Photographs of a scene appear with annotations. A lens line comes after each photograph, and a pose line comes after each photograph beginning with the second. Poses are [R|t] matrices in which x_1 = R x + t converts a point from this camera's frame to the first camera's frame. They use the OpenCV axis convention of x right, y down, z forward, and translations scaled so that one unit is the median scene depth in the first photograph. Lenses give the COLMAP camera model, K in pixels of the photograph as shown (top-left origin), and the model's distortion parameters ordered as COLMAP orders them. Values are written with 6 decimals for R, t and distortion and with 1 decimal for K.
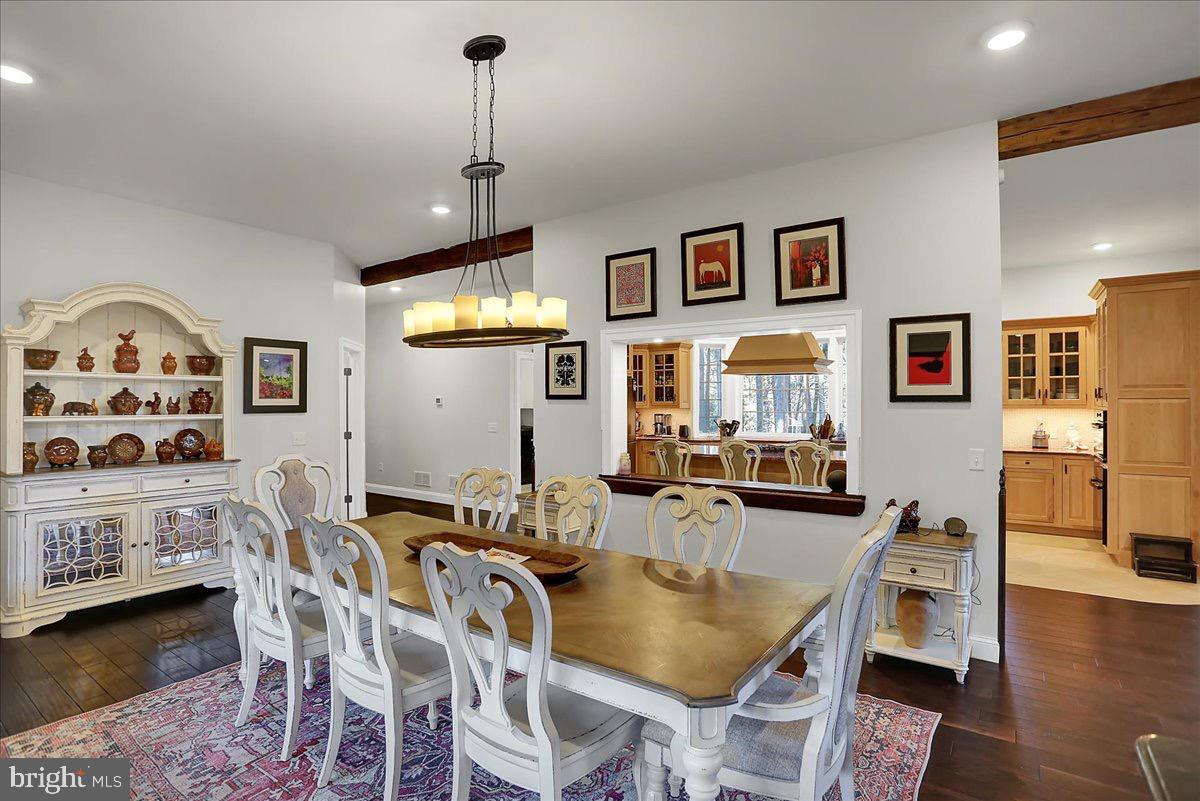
lens RADIAL K [[598.1, 0, 597.8], [0, 598.1, 398.6], [0, 0, 1]] dist [-0.038487, 0.010976]
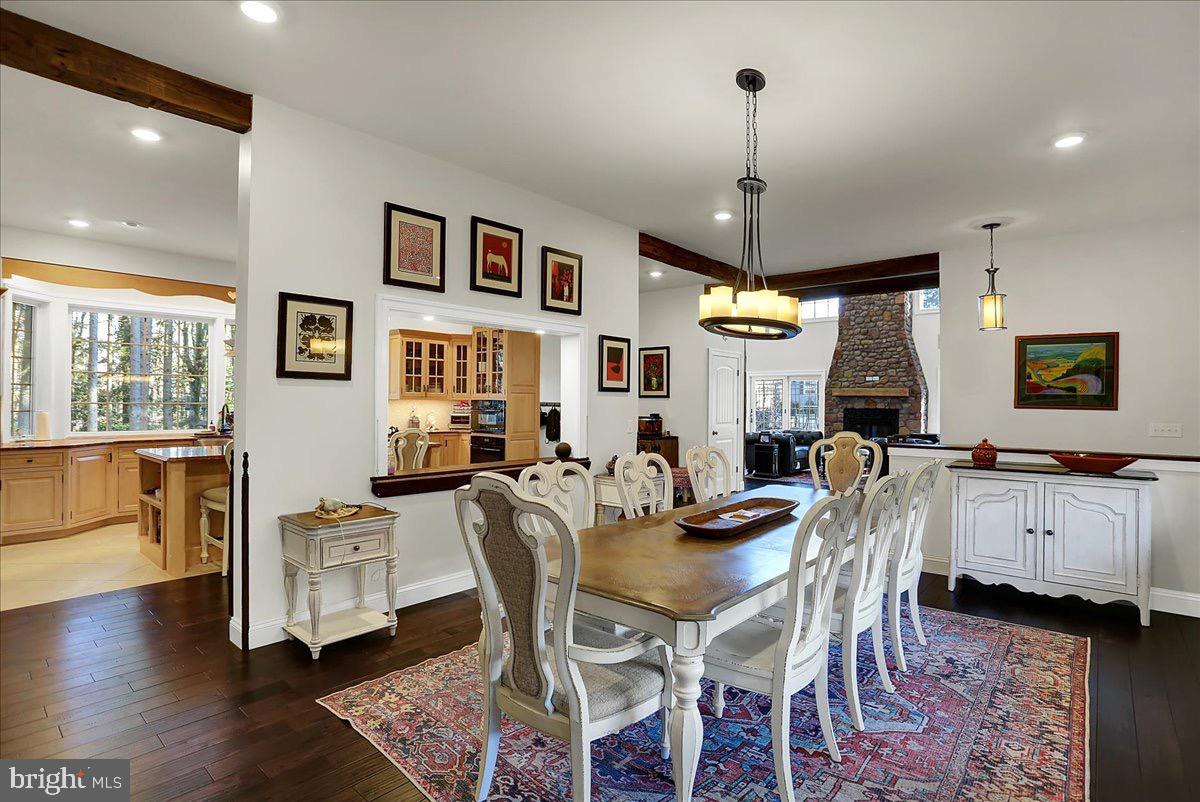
lens RADIAL K [[598.1, 0, 594.5], [0, 598.1, 398.0], [0, 0, 1]] dist [-0.038487, 0.010976]
pose [[0.120349, 0.009609, 0.992685, -0.550309], [-0.015380, 0.999851, -0.007814, 0.018859], [-0.992612, -0.014327, 0.120479, 0.465173]]
